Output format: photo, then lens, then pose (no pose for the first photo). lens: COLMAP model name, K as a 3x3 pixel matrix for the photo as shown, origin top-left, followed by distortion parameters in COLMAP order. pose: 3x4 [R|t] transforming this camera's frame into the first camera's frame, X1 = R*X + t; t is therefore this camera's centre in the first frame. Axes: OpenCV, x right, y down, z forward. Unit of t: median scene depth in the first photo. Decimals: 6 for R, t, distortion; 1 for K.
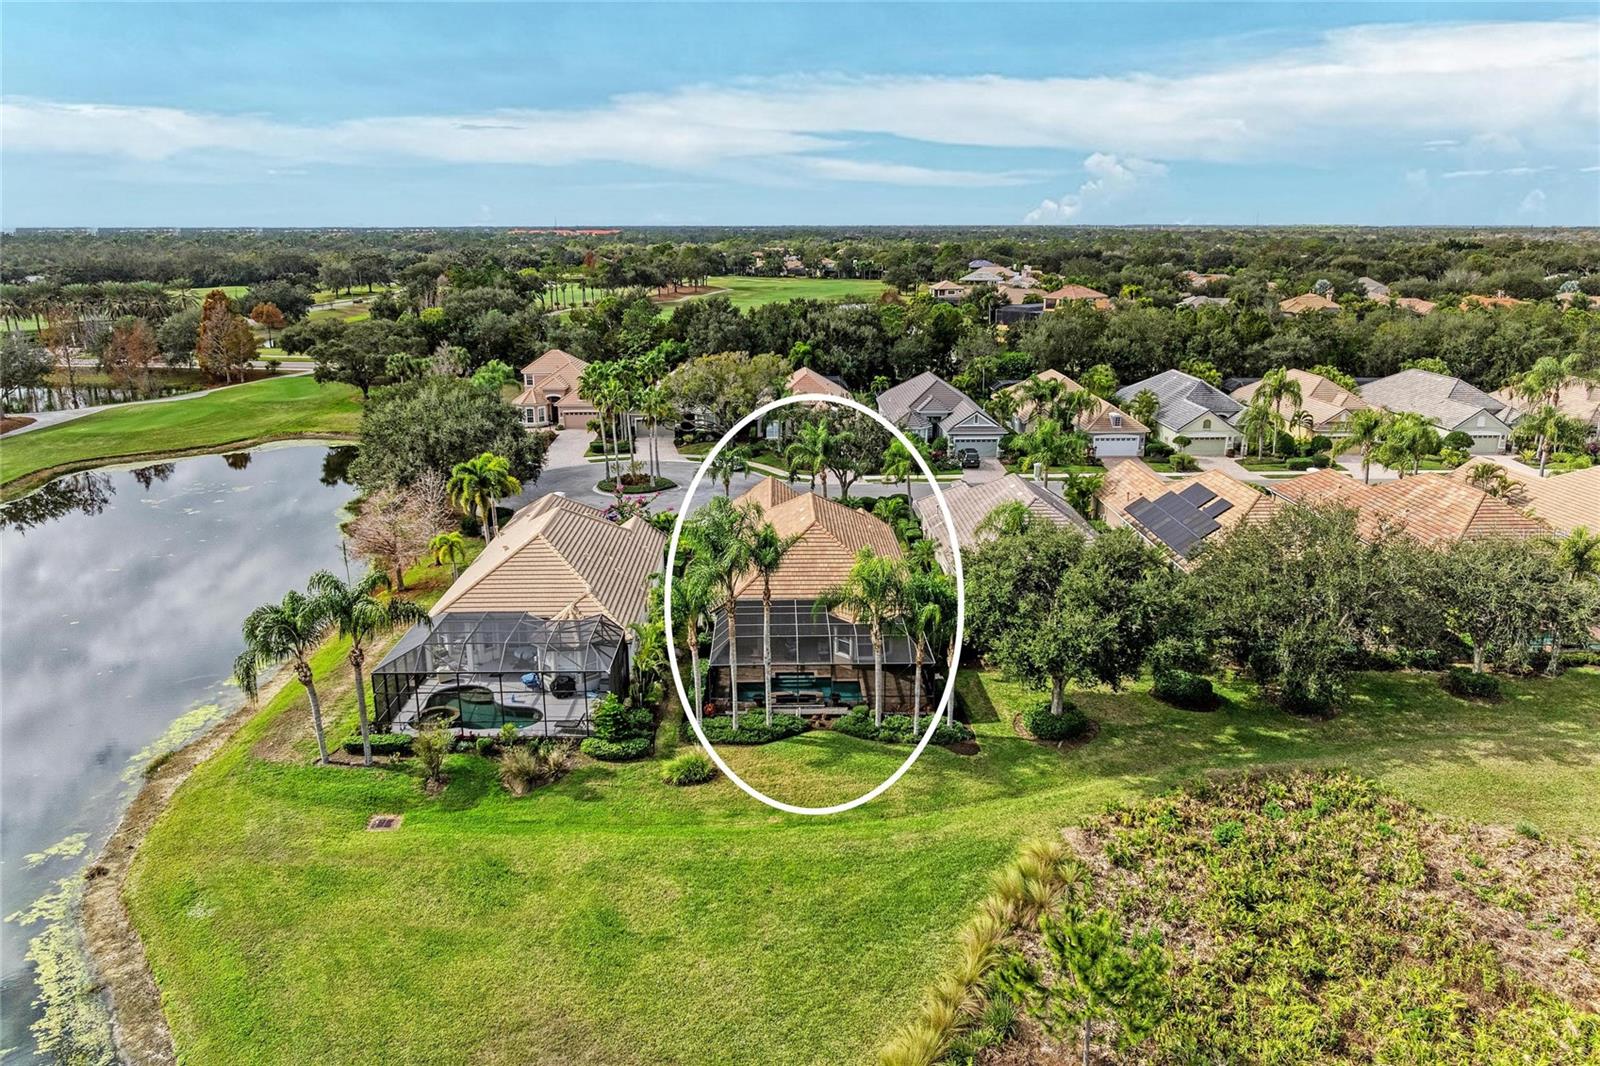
lens RADIAL K [[1101.2, 0, 800.0], [0, 1101.2, 533.0], [0, 0, 1]] dist [-0.042937, 0.034229]
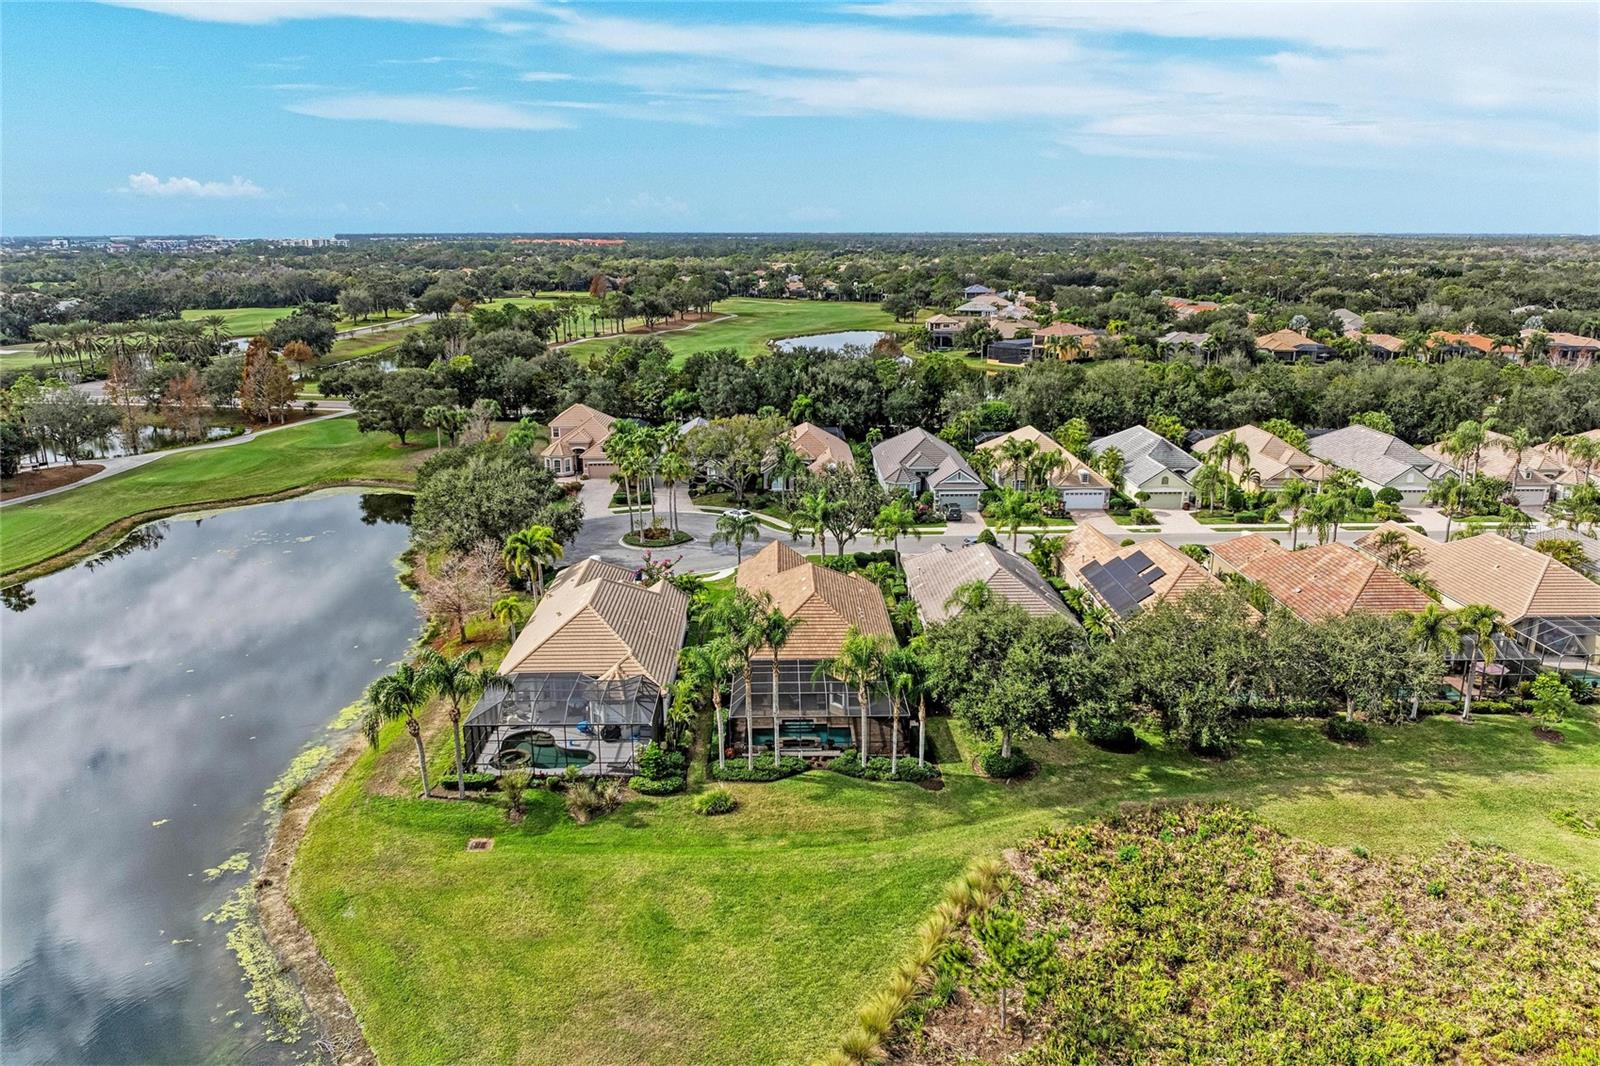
lens RADIAL K [[1101.2, 0, 800.0], [0, 1101.2, 533.0], [0, 0, 1]] dist [-0.042937, 0.034229]
pose [[0.999998, -0.000417, -0.001937, 0.000254], [0.000407, 0.999986, -0.005299, -0.082773], [0.001939, 0.005298, 0.999984, -0.252561]]
